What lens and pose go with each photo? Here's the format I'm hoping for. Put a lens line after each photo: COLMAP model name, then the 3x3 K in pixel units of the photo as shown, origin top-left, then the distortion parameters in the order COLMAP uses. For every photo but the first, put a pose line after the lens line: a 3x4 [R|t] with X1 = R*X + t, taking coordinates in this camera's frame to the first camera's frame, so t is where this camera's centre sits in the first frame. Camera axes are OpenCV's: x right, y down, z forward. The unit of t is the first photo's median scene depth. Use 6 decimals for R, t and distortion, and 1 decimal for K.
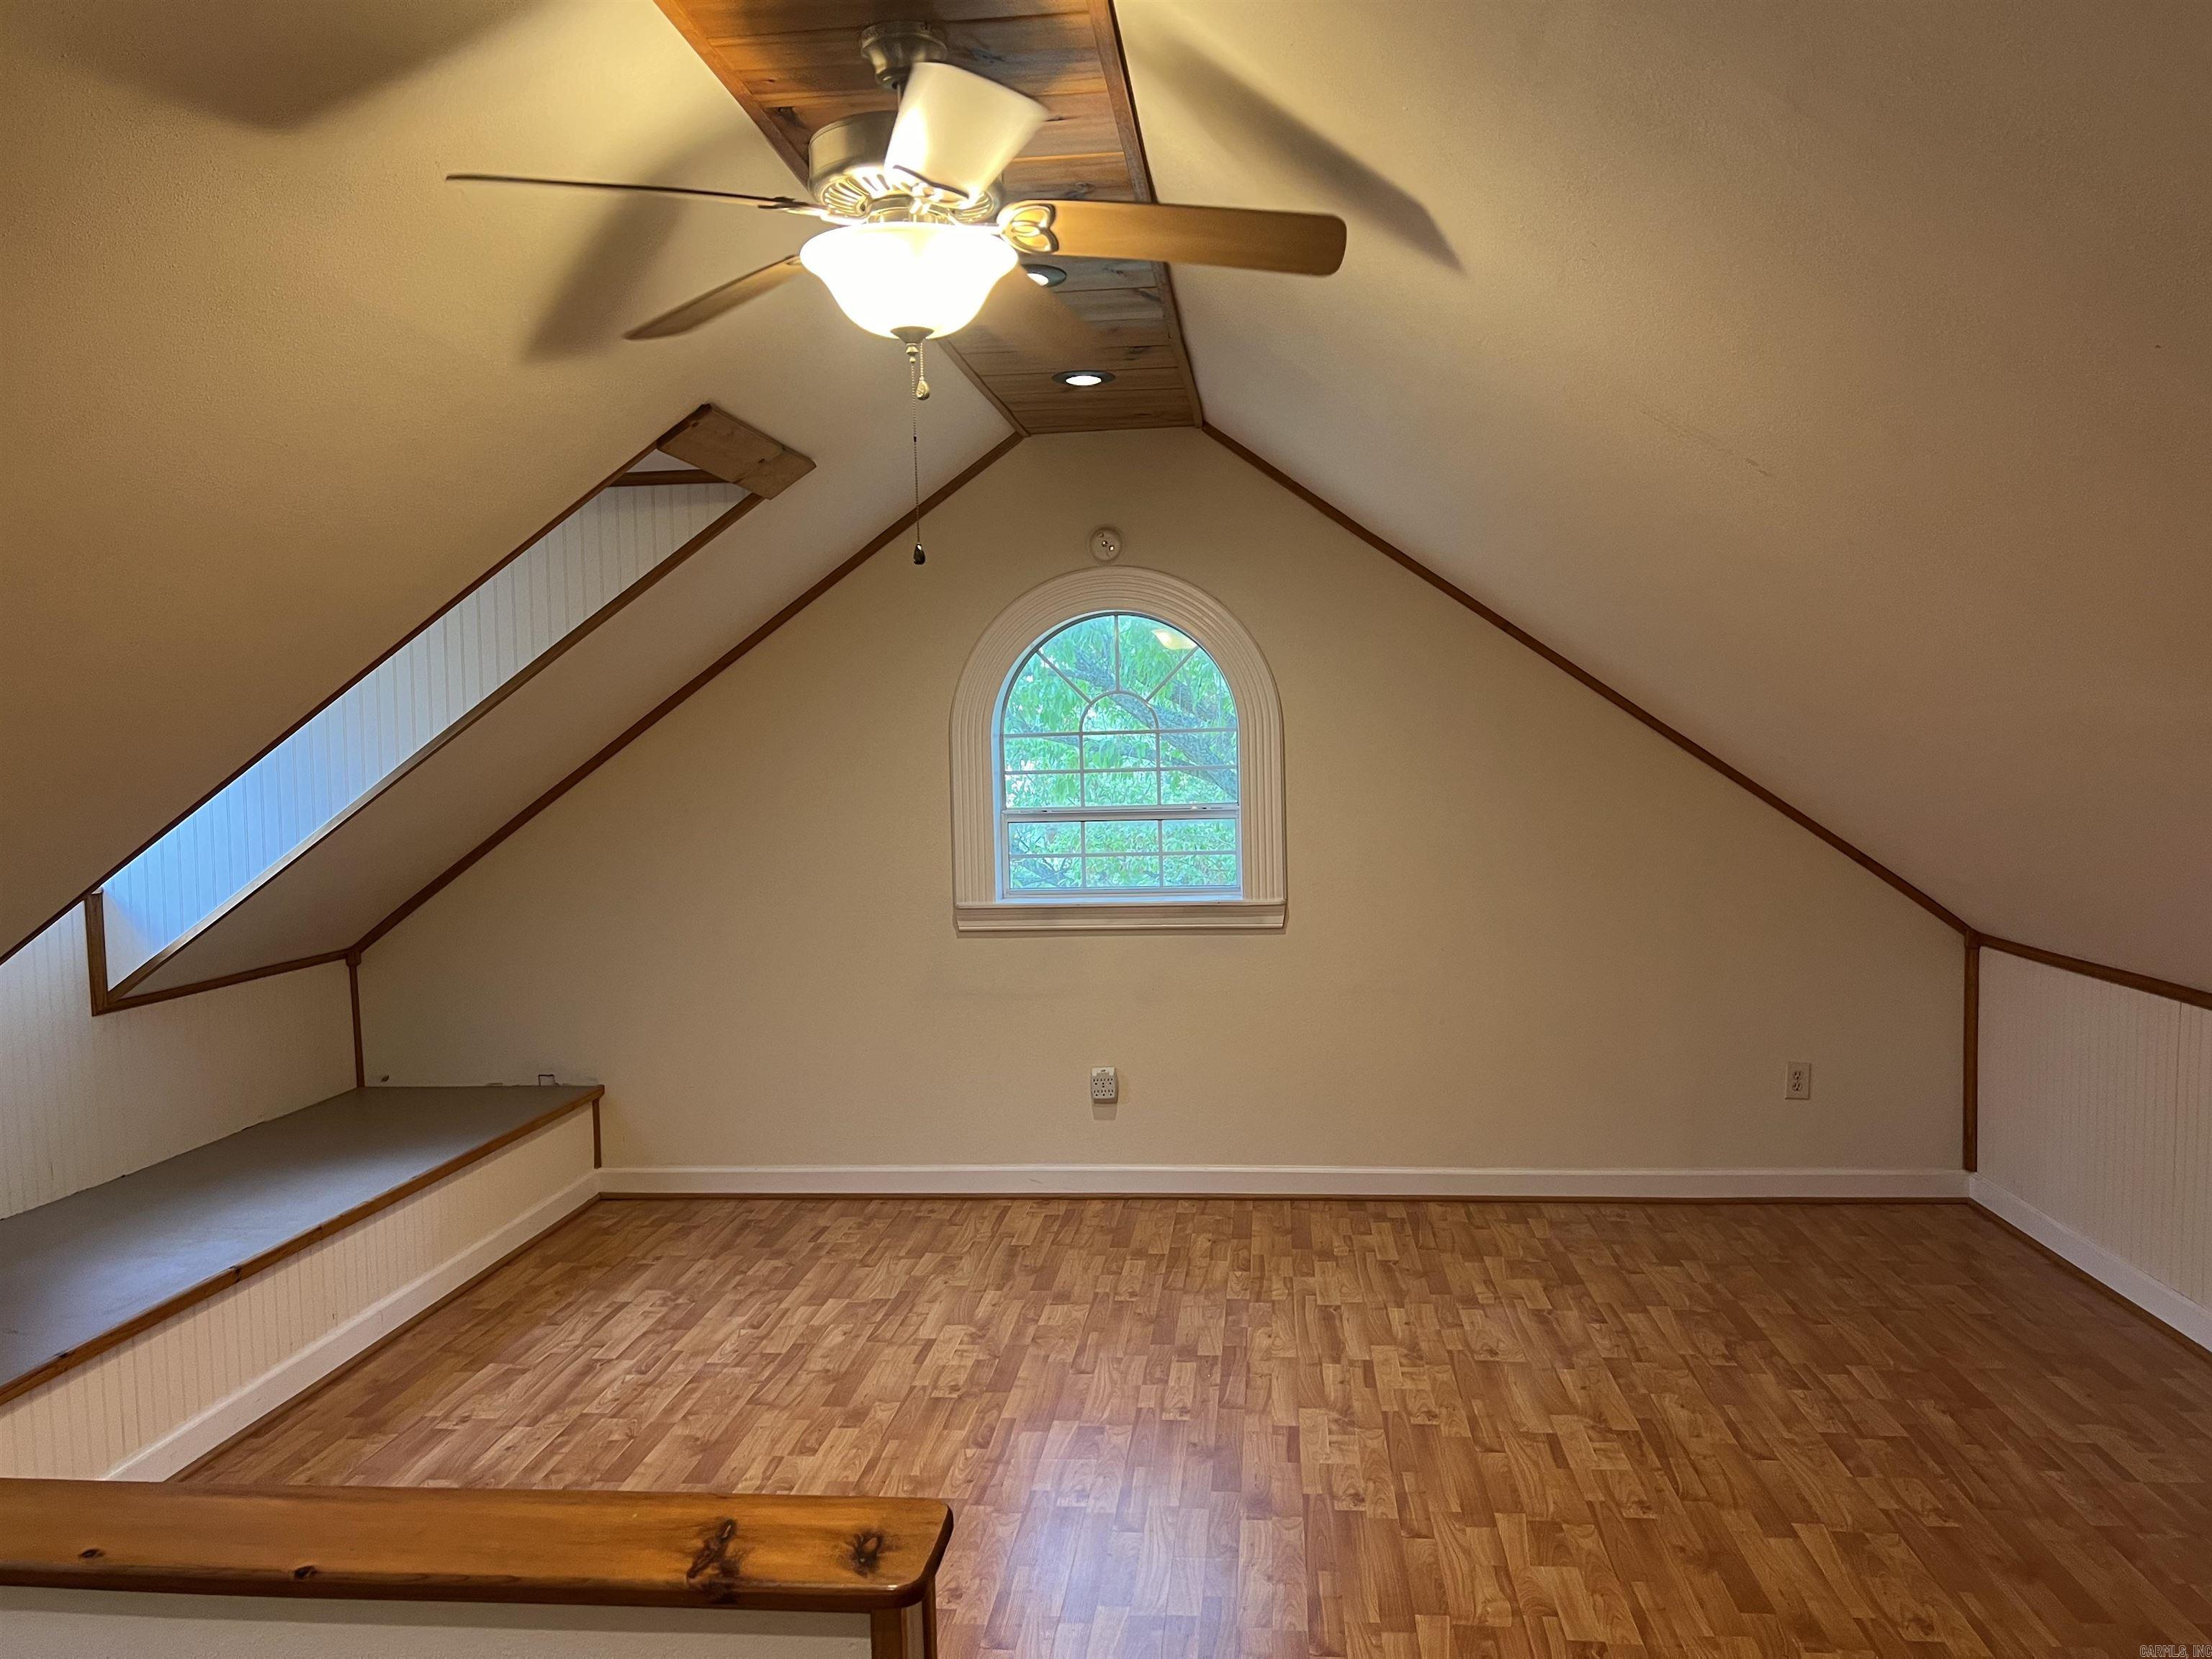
lens RADIAL K [[1654.0, 0, 1190.4], [0, 1654.0, 867.2], [0, 0, 1]] dist [0.067059, -0.089649]
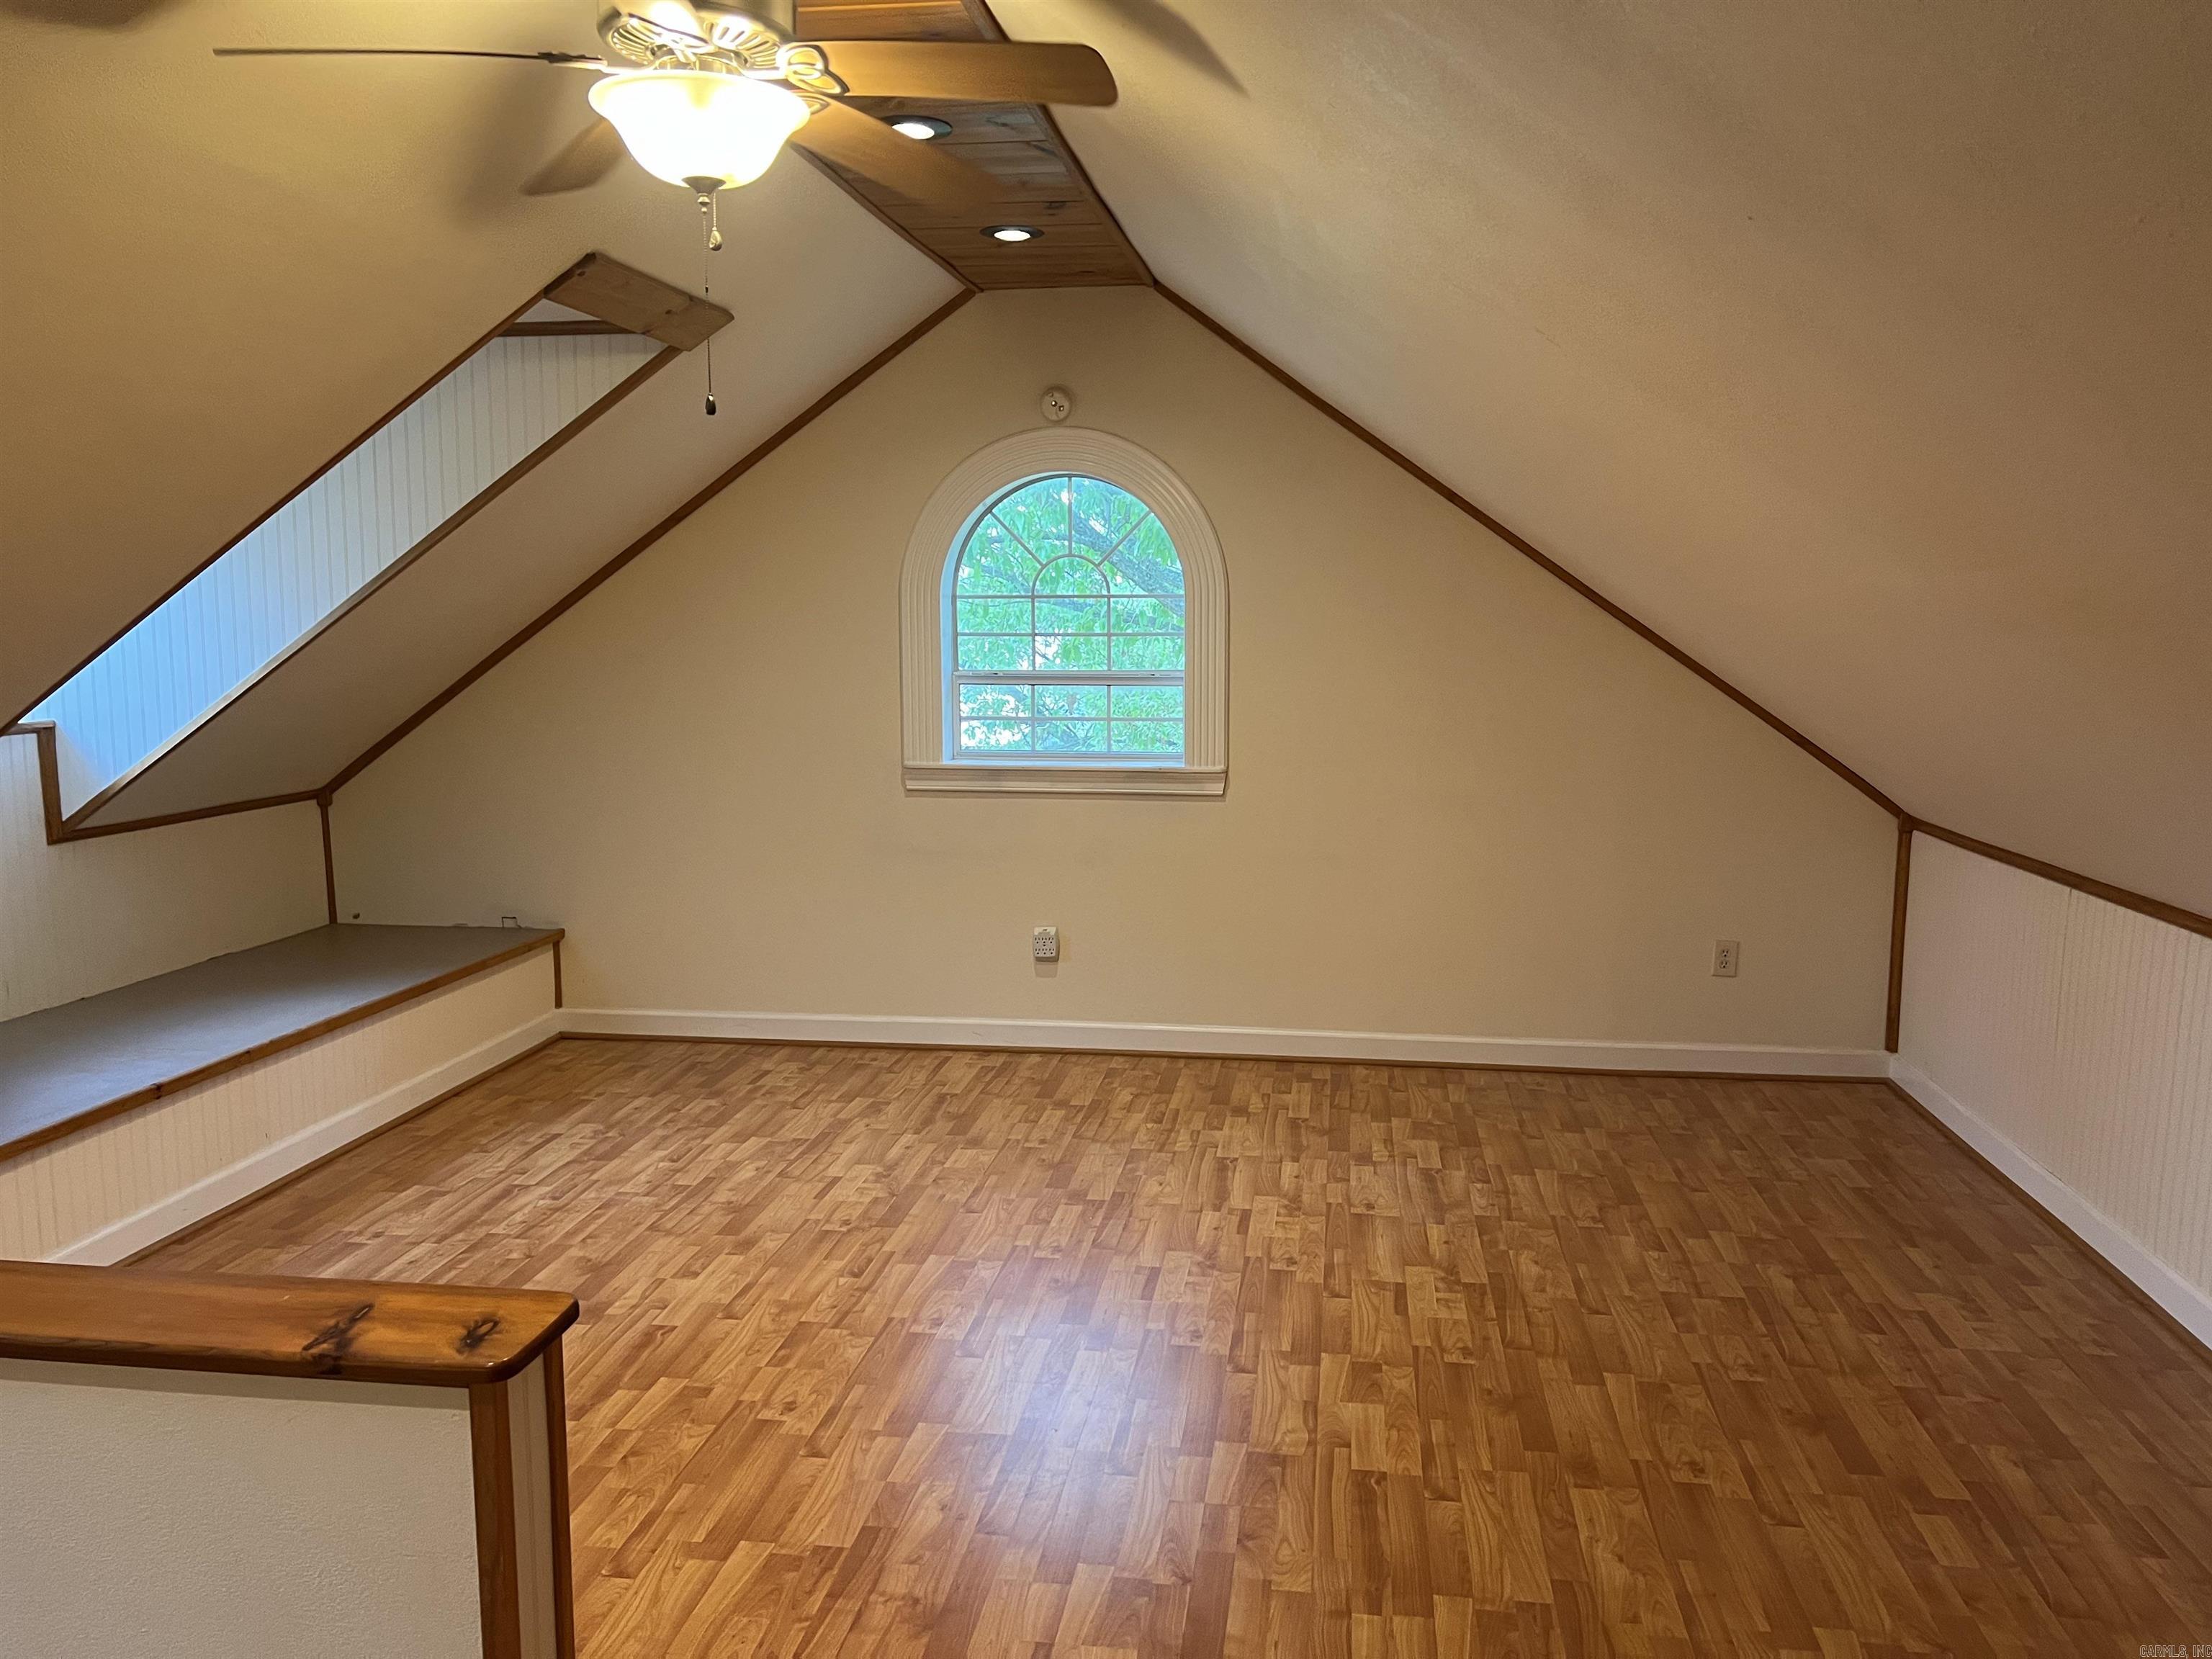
lens RADIAL K [[1654.0, 0, 1211.3], [0, 1654.0, 852.5], [0, 0, 1]] dist [0.067059, -0.089649]
pose [[0.999092, 0.027695, -0.032373, 0.110379], [-0.025428, 0.997329, 0.068465, 0.003985], [0.034183, -0.067580, 0.997128, -0.015938]]
